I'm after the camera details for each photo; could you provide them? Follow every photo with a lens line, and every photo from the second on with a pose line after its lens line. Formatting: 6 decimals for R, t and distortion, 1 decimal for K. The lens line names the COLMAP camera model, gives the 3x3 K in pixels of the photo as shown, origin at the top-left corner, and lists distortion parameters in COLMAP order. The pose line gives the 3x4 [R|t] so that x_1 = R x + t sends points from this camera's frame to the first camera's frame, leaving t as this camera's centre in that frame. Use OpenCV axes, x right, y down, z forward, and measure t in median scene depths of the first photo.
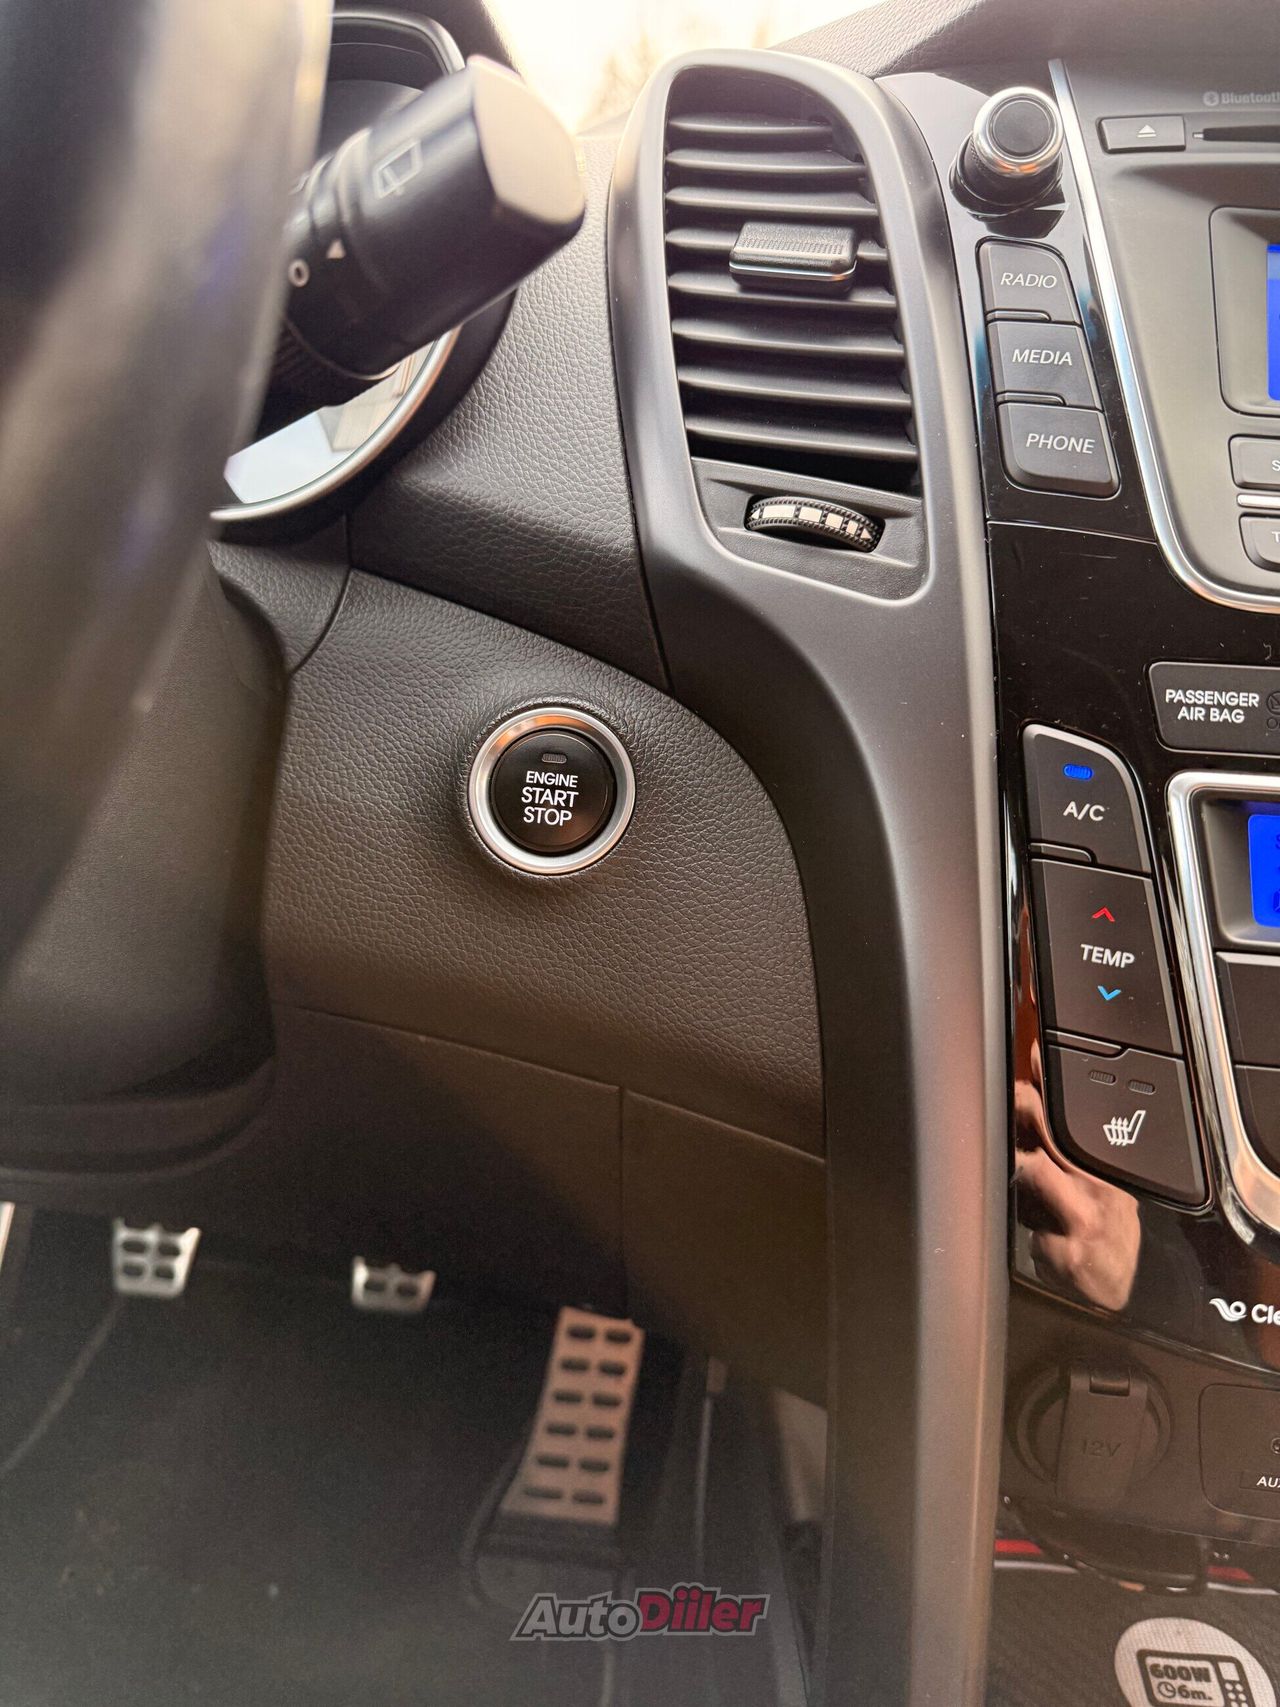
lens RADIAL K [[1247.8, 0, 640.0], [0, 1247.8, 853.5], [0, 0, 1]] dist [-0.025289, 0.002013]
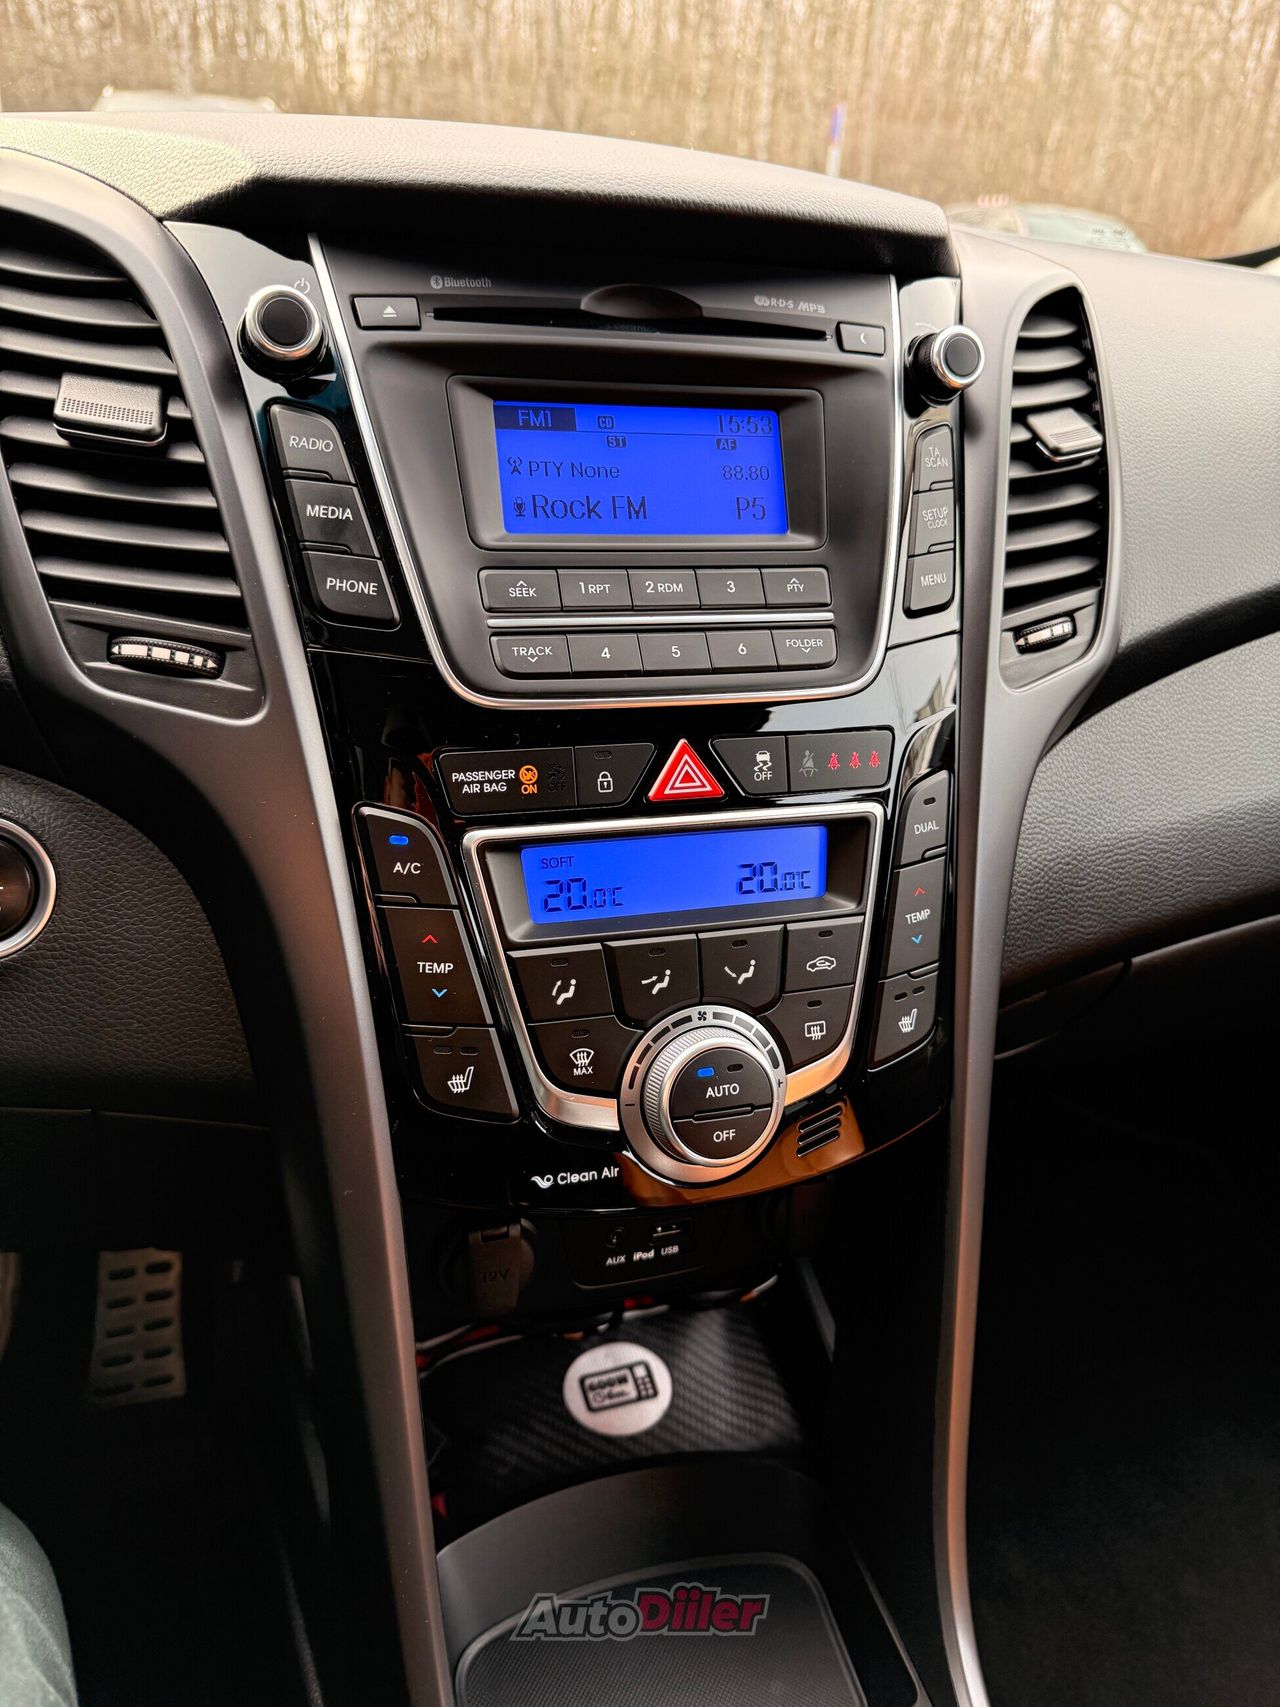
lens RADIAL K [[1250.6, 0, 645.7], [0, 1250.6, 880.9], [0, 0, 1]] dist [0.069735, -0.136852]
pose [[0.917782, -0.175250, 0.356321, 0.093066], [0.108457, 0.973853, 0.199617, -0.249477], [-0.381987, -0.144560, 0.912792, -0.353237]]
